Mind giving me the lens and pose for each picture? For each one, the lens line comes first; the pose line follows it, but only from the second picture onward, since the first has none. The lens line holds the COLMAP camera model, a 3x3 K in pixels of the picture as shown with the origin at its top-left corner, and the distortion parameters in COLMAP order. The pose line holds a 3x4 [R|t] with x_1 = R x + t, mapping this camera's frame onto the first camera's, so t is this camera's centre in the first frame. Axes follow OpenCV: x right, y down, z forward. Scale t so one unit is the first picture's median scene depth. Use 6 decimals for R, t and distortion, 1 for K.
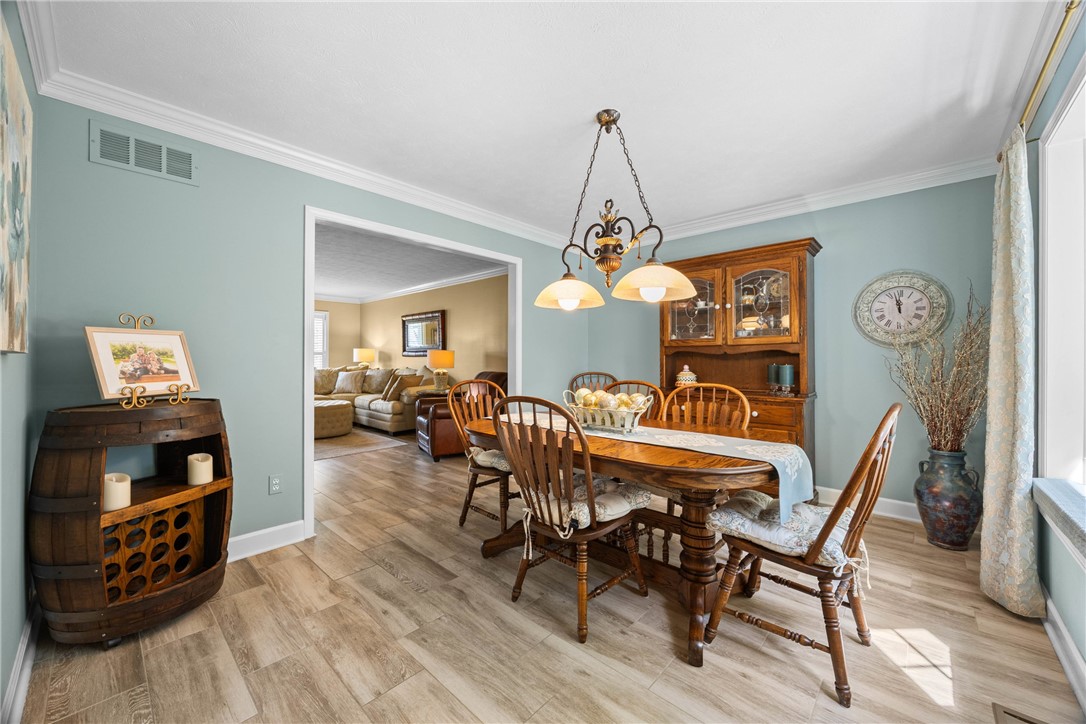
lens RADIAL K [[421.5, 0, 545.9], [0, 421.5, 359.7], [0, 0, 1]] dist [0.000148, -0.000477]
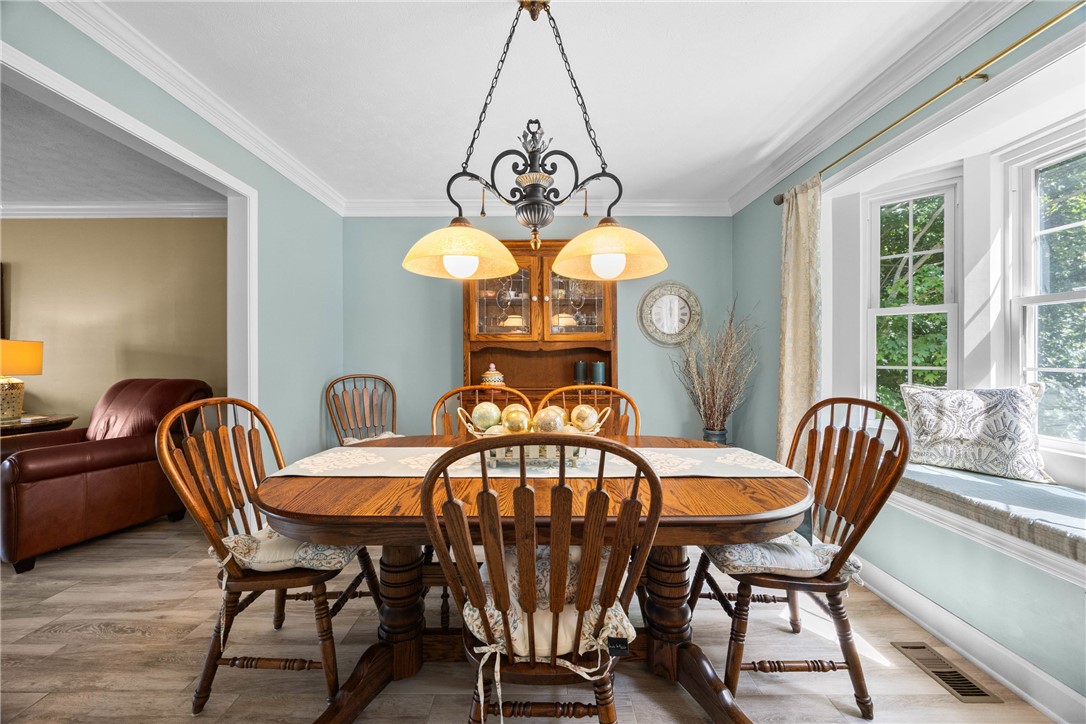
lens RADIAL K [[421.5, 0, 540.2], [0, 421.5, 357.7], [0, 0, 1]] dist [0.000148, -0.000477]
pose [[0.735631, -0.003083, 0.677376, -0.272634], [0.002588, 0.999995, 0.001741, -0.000869], [-0.677378, 0.000472, 0.735635, 0.452831]]
